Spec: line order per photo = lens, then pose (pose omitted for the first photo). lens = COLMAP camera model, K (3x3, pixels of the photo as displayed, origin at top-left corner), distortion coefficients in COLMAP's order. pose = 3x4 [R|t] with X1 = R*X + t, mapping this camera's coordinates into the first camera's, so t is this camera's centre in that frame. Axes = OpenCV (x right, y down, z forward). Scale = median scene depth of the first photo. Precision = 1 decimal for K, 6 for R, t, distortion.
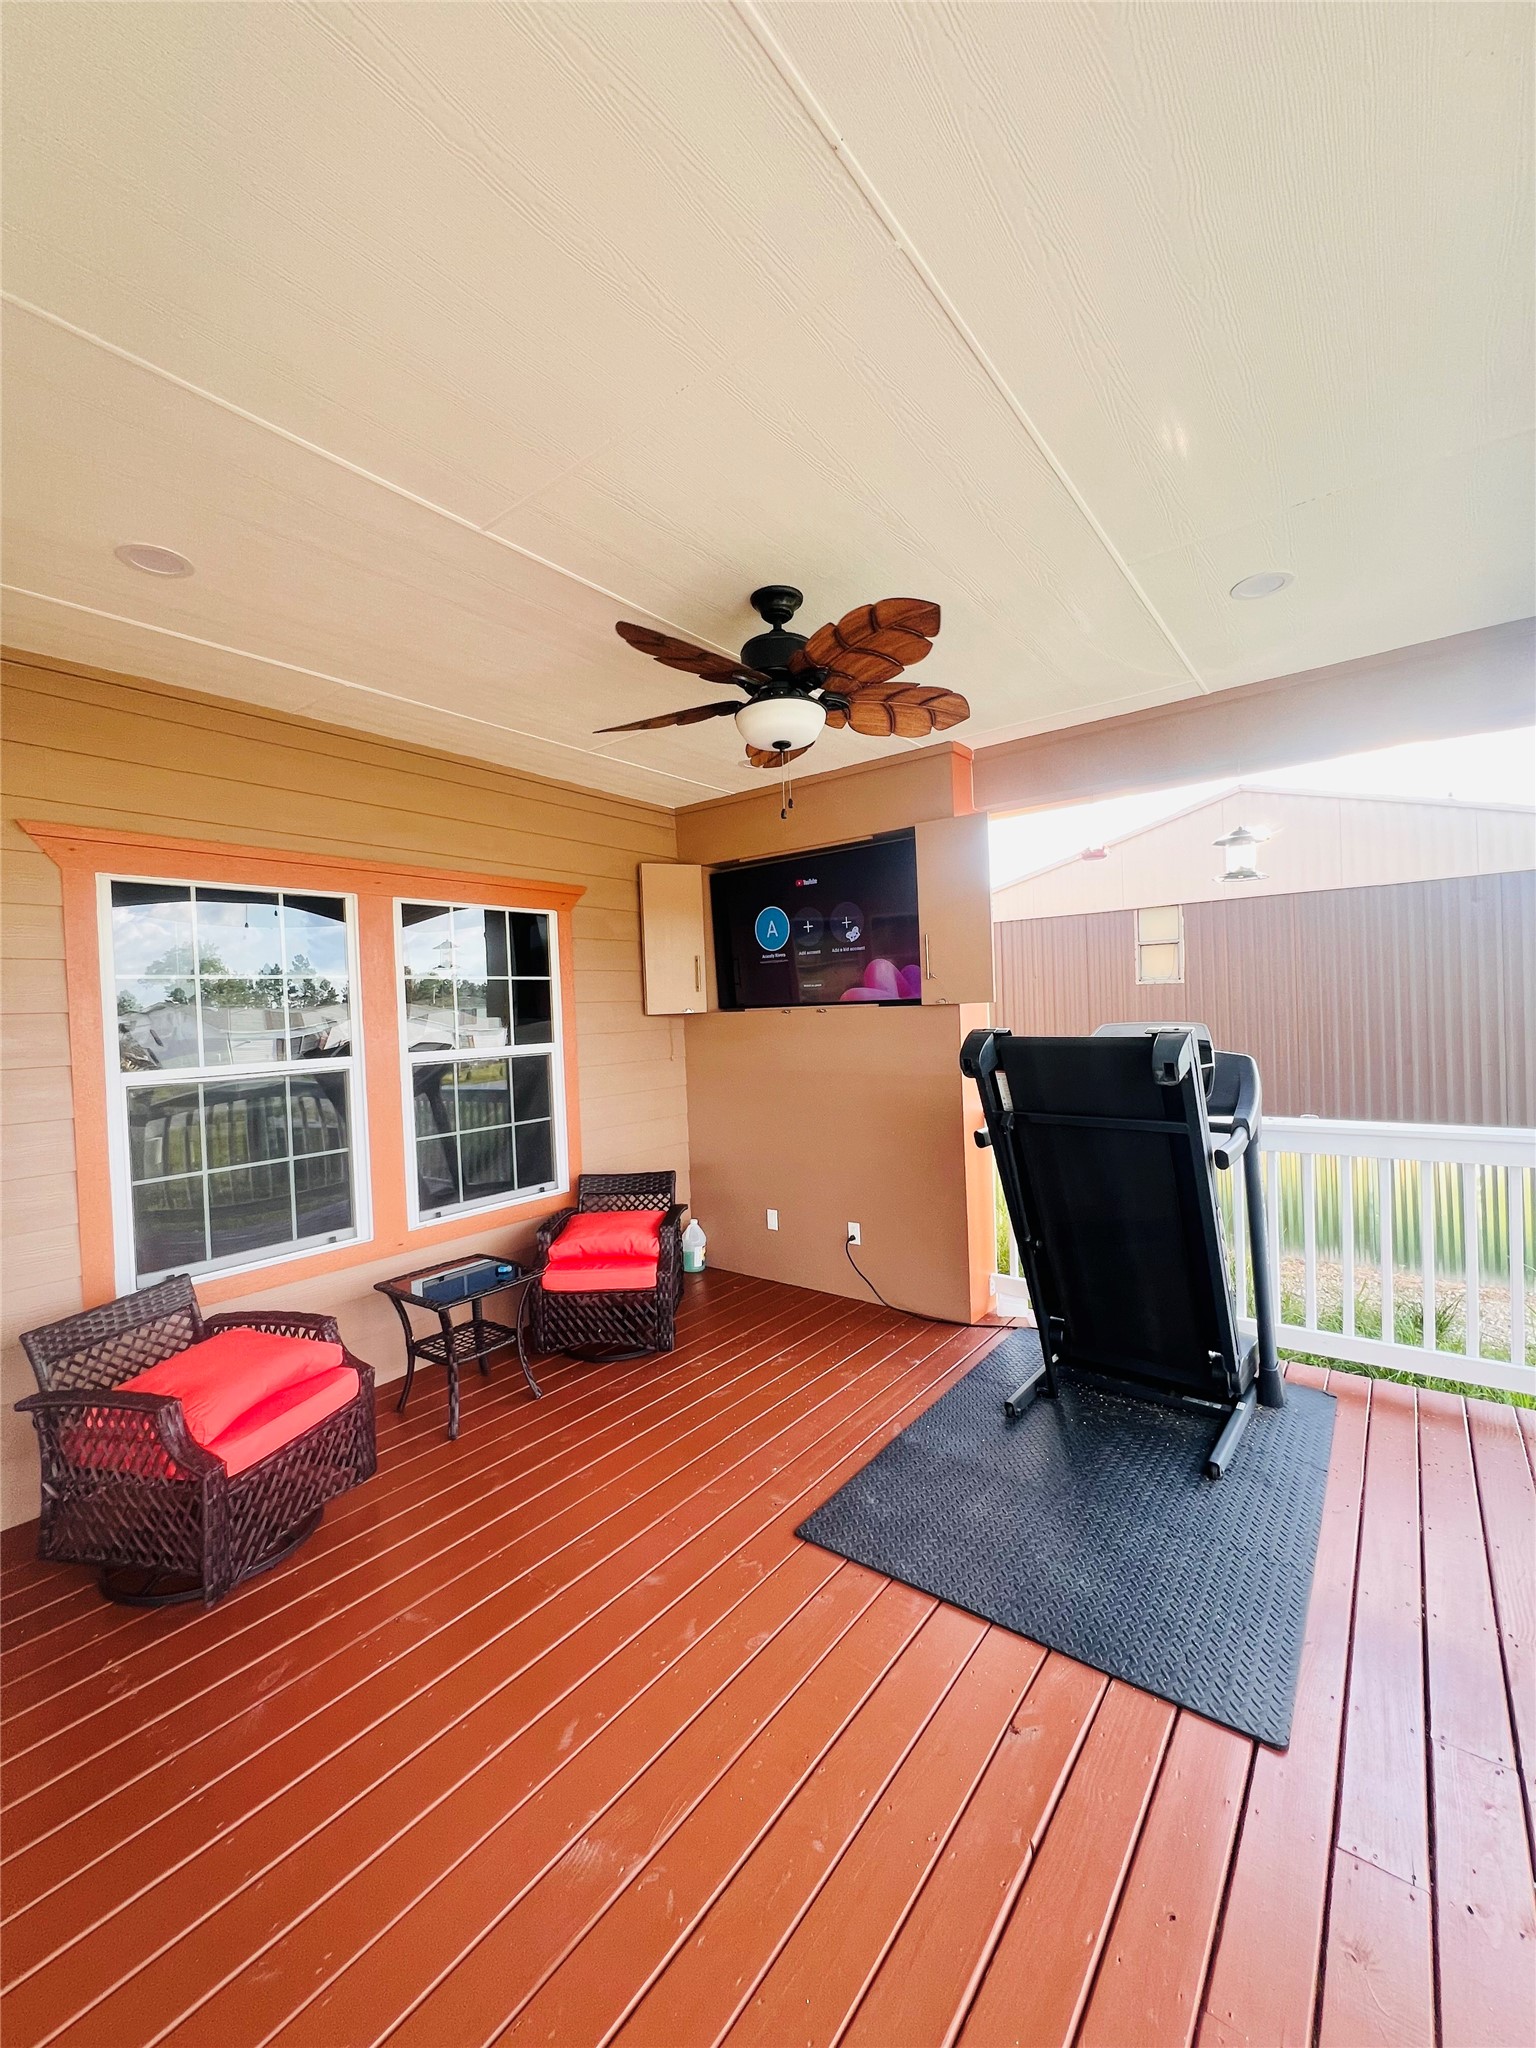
lens RADIAL K [[816.8, 0, 773.1], [0, 816.8, 1018.3], [0, 0, 1]] dist [-0.002463, 0.000918]
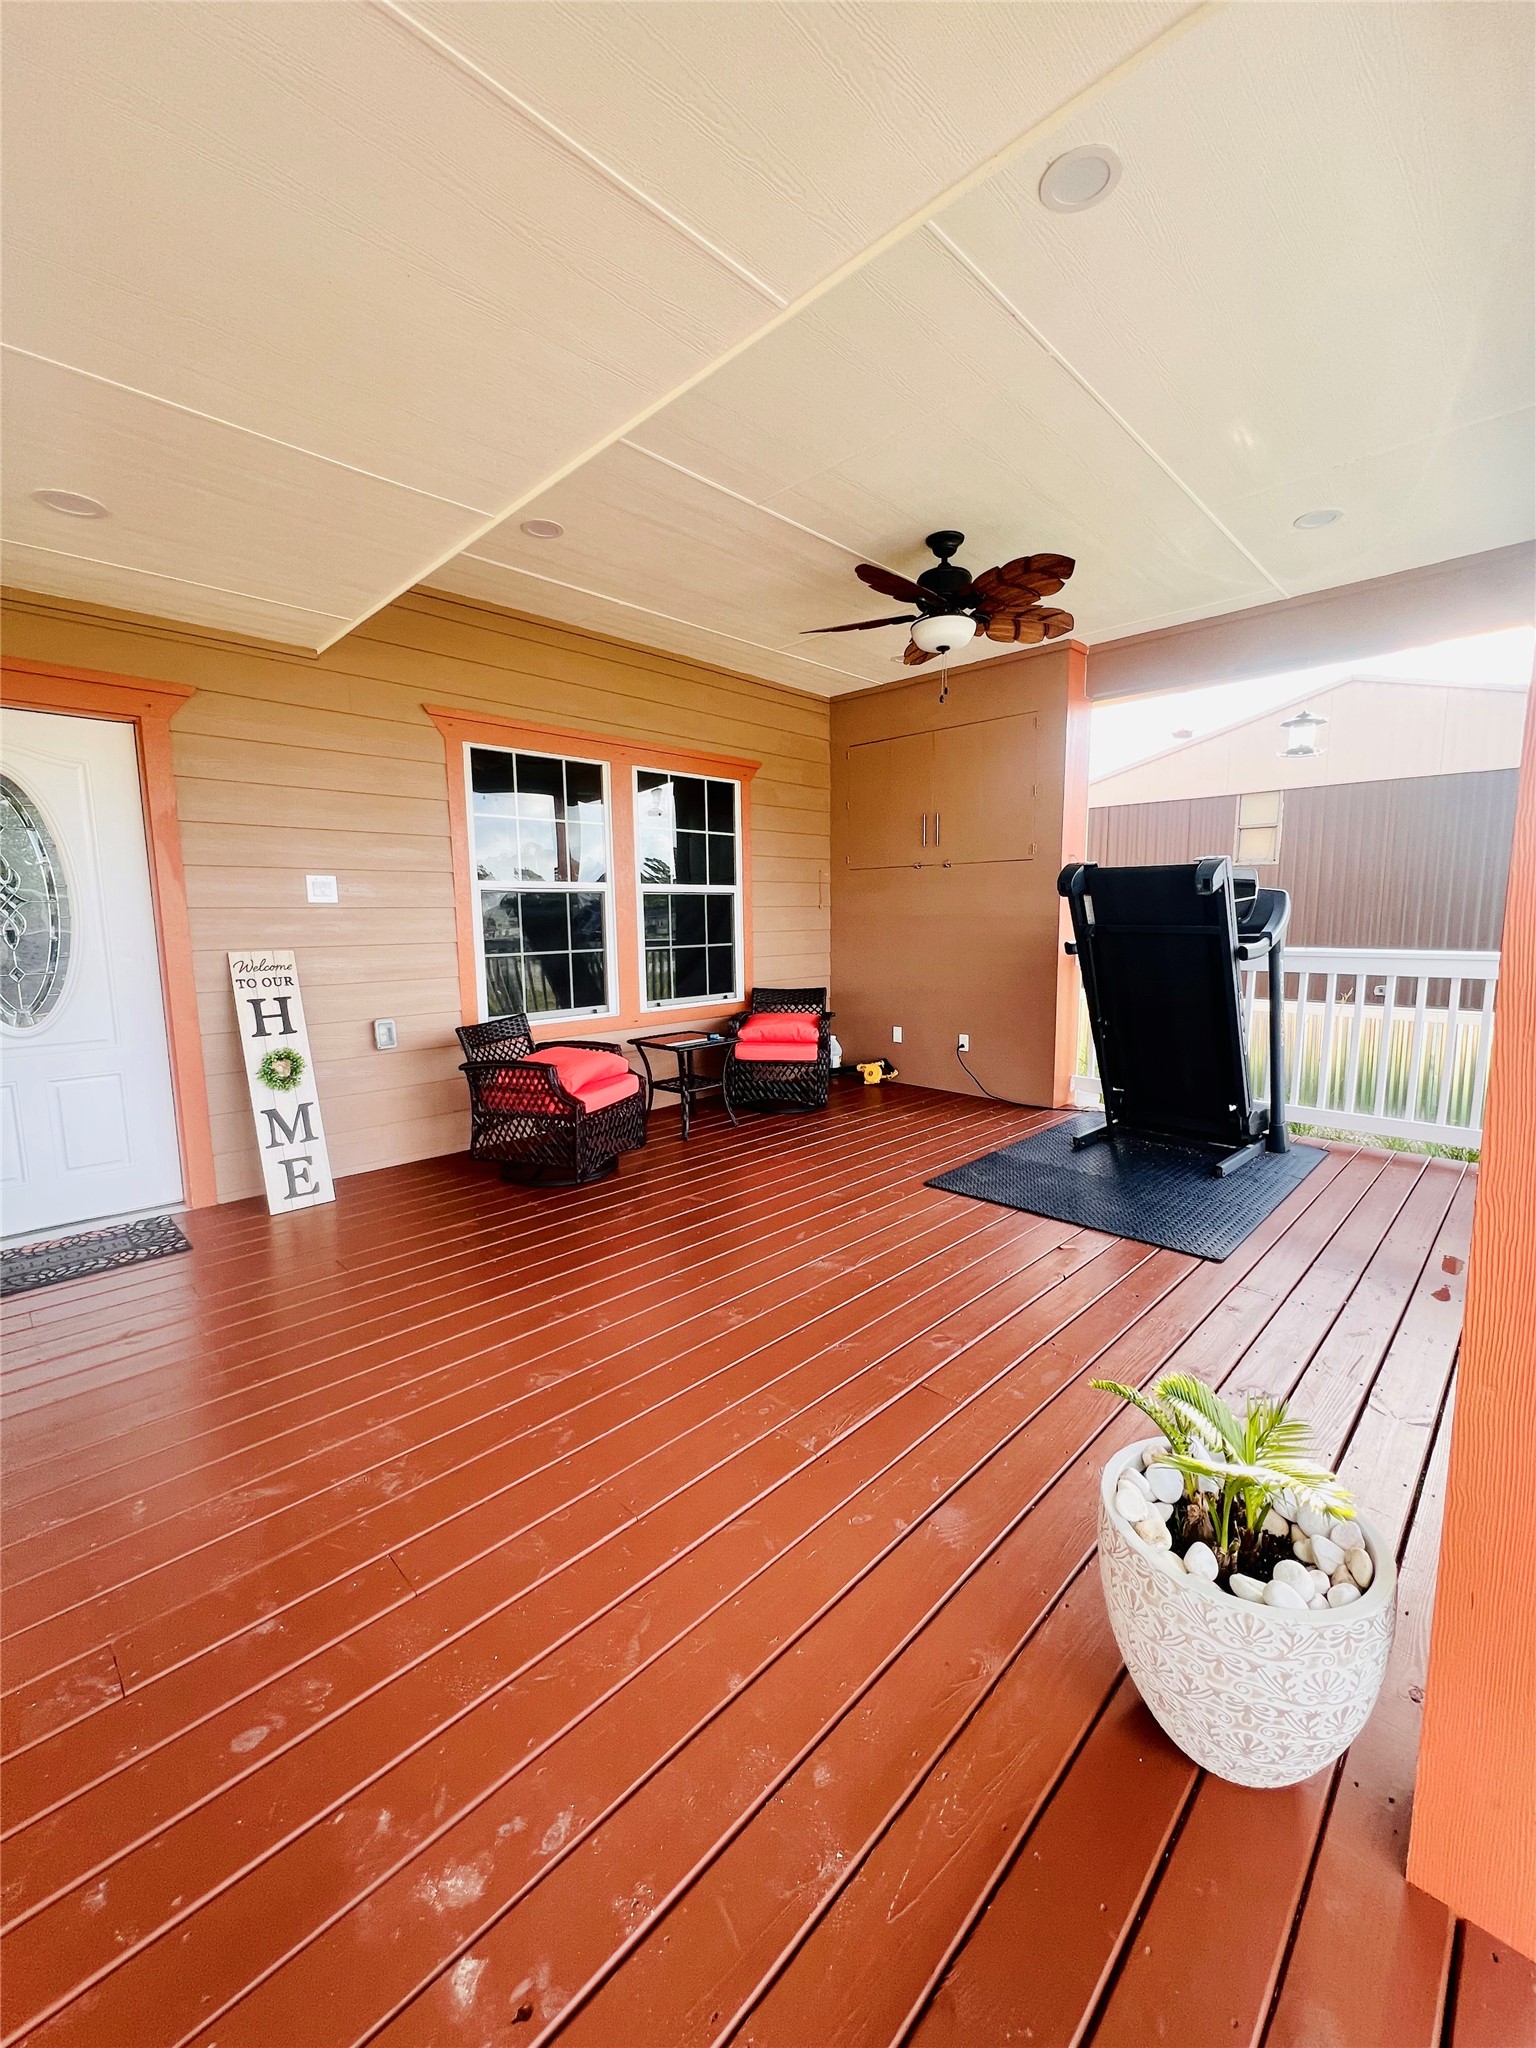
lens RADIAL K [[816.8, 0, 773.1], [0, 816.8, 1018.3], [0, 0, 1]] dist [-0.002463, 0.000918]
pose [[0.992563, 0.043094, -0.113847, -0.076084], [-0.029123, 0.992146, 0.121650, 0.112564], [0.118195, -0.117429, 0.986022, -0.414136]]
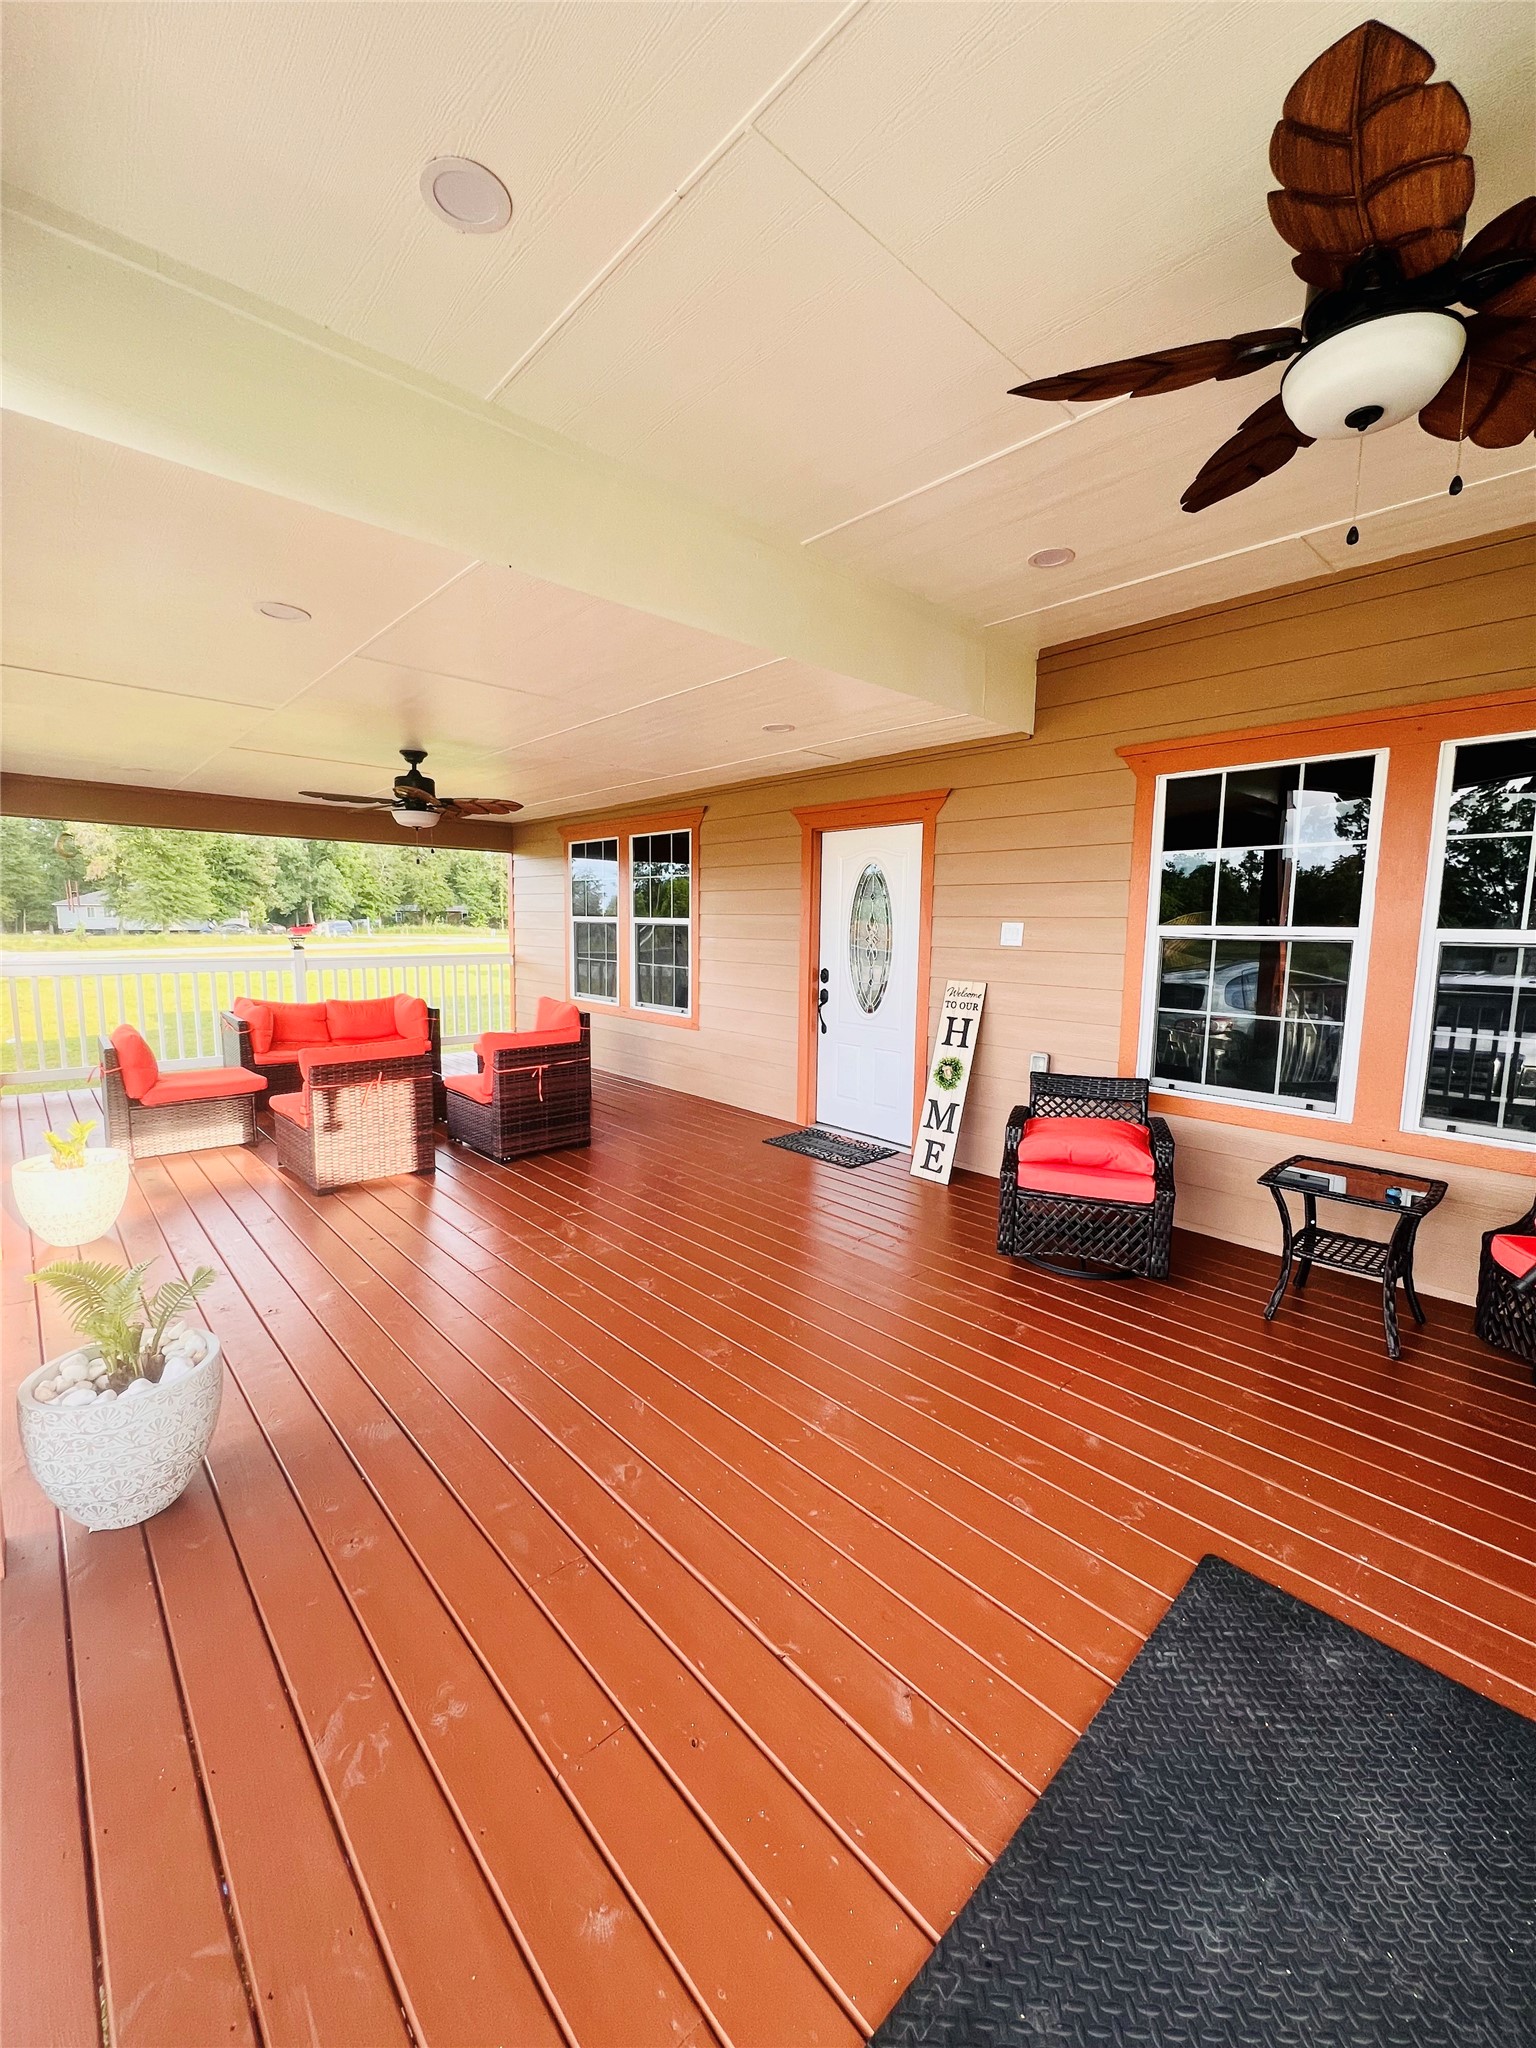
lens RADIAL K [[816.8, 0, 773.1], [0, 816.8, 1018.3], [0, 0, 1]] dist [-0.002463, 0.000918]
pose [[-0.160504, 0.150345, -0.975518, 0.605028], [-0.019596, 0.987651, 0.155439, 0.019448], [0.986841, 0.044065, -0.155576, 0.551895]]
